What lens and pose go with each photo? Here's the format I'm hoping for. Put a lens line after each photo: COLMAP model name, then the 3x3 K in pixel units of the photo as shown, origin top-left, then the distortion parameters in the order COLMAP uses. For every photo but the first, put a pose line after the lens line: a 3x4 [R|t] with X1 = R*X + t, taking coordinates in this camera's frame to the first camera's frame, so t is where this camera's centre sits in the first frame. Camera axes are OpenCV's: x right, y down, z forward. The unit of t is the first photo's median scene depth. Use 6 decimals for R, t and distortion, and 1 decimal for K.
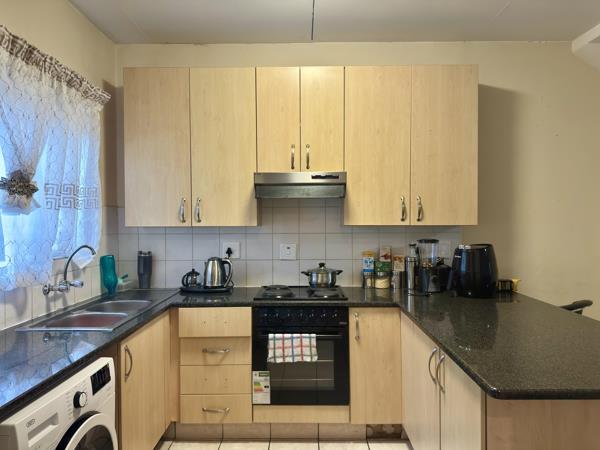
lens RADIAL K [[420.8, 0, 296.0], [0, 420.8, 222.1], [0, 0, 1]] dist [0.085021, -0.097980]
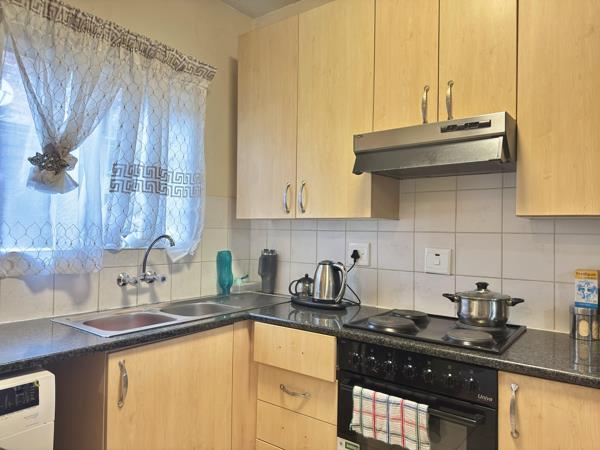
lens RADIAL K [[420.8, 0, 299.6], [0, 420.8, 222.6], [0, 0, 1]] dist [0.085021, -0.097980]
pose [[0.809070, 0.006819, -0.587672, 0.231303], [-0.024932, 0.999431, -0.022729, 0.038780], [0.587183, 0.033041, 0.808780, 0.422038]]
